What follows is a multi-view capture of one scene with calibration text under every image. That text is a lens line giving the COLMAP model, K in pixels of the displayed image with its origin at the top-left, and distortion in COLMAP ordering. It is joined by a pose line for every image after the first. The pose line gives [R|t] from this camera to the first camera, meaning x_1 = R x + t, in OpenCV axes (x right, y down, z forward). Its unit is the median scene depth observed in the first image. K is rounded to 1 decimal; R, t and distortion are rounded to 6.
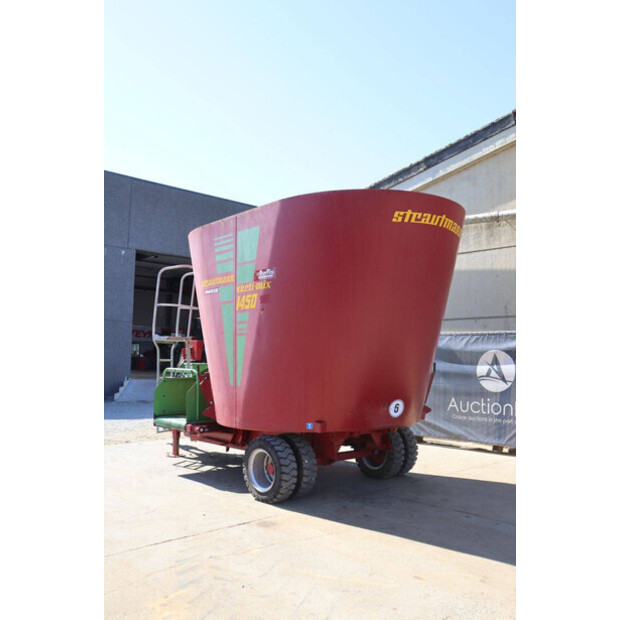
lens RADIAL K [[614.1, 0, 311.0], [0, 614.1, 304.3], [0, 0, 1]] dist [-0.083727, 0.000000]
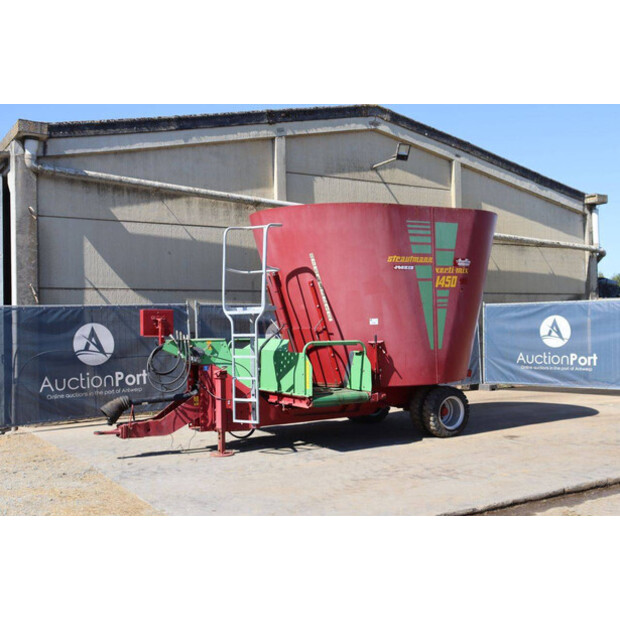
lens RADIAL K [[786.6, 0, 312.5], [0, 786.6, 307.3], [0, 0, 1]] dist [0.108192, 0.000000]
pose [[0.168397, 0.013546, 0.985626, -1.745922], [-0.072319, 0.997381, -0.001351, 0.070969], [-0.983063, -0.071052, 0.168935, 0.998353]]
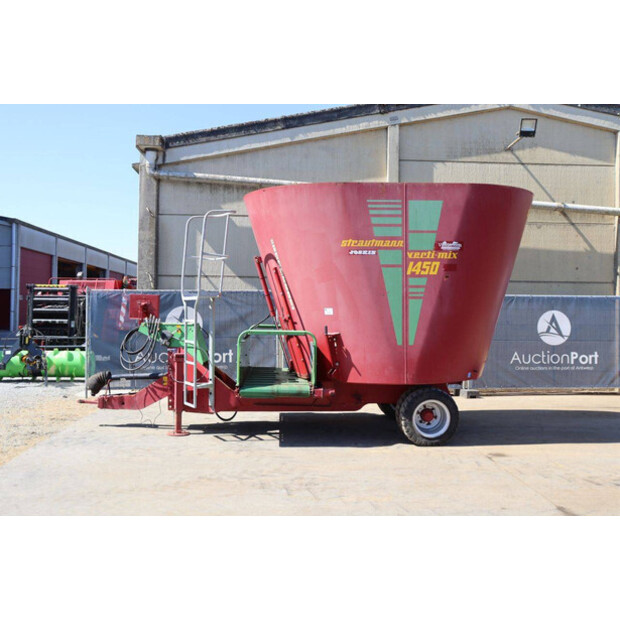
lens RADIAL K [[681.8, 0, 305.8], [0, 681.8, 307.1], [0, 0, 1]] dist [0.003130, 0.000000]
pose [[0.644394, 0.009180, 0.764638, -1.171028], [-0.081706, 0.995030, 0.056911, 0.013337], [-0.760316, -0.099149, 0.641942, 0.376556]]
